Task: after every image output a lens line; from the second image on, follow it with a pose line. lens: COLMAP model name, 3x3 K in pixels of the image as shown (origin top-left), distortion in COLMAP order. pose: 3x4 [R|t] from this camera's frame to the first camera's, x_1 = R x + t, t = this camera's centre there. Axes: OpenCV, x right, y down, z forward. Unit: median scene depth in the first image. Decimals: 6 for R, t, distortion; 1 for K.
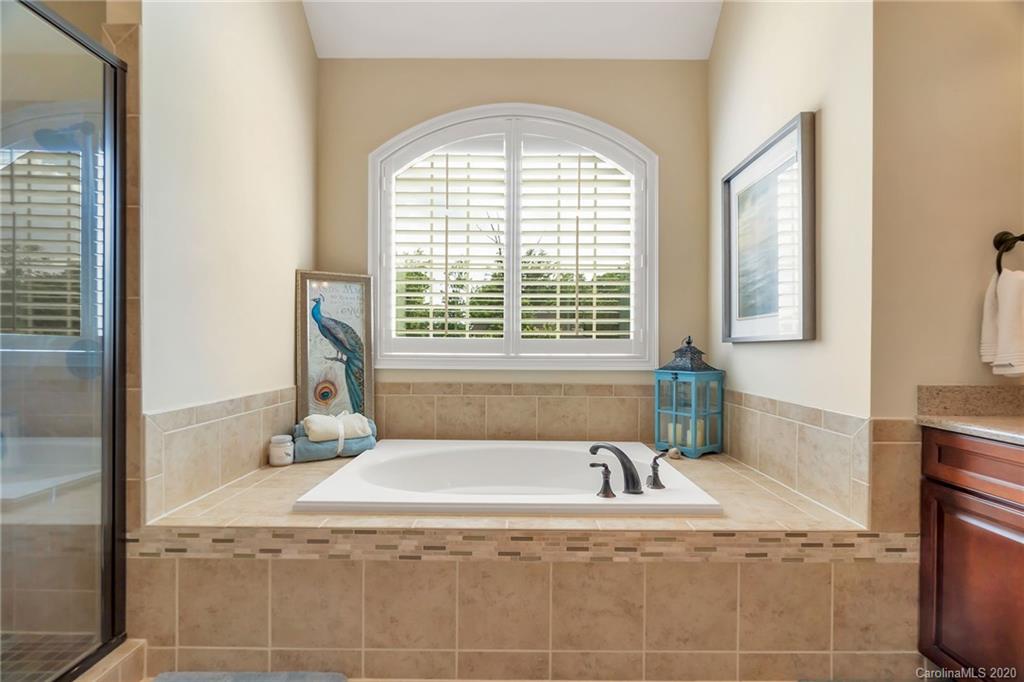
lens RADIAL K [[414.9, 0, 510.0], [0, 414.9, 353.7], [0, 0, 1]] dist [-0.004026, -0.000328]
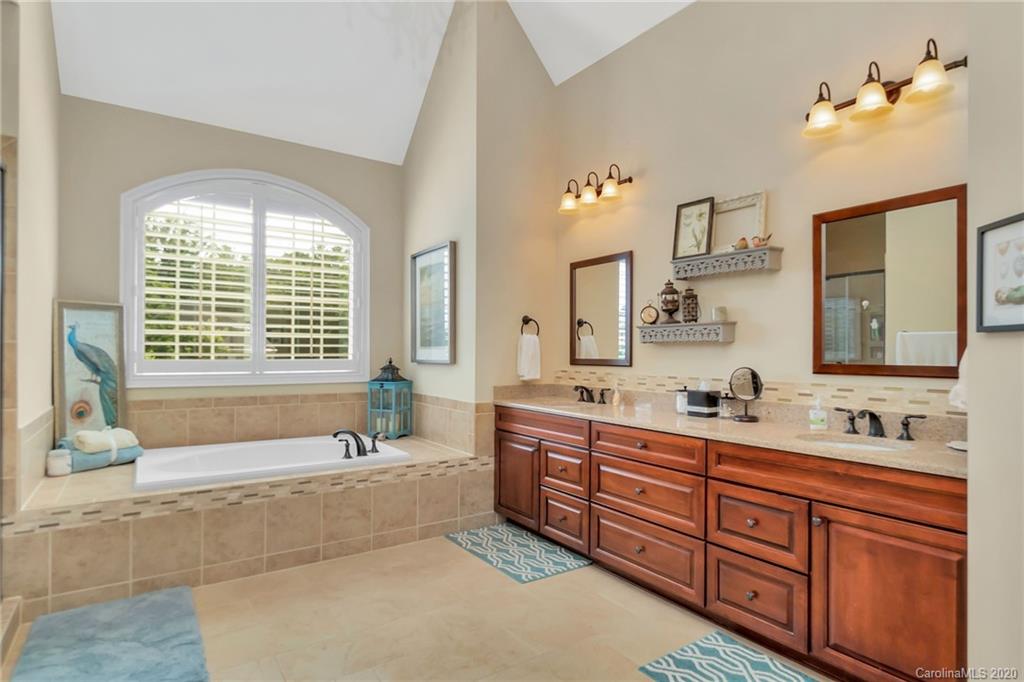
lens RADIAL K [[532.8, 0, 510.6], [0, 532.8, 345.2], [0, 0, 1]] dist [-0.001468, -0.000875]
pose [[0.793229, 0.010873, 0.608826, -0.602897], [0.002613, 0.999771, -0.021260, -0.073223], [-0.608917, 0.018455, 0.793019, -1.202615]]
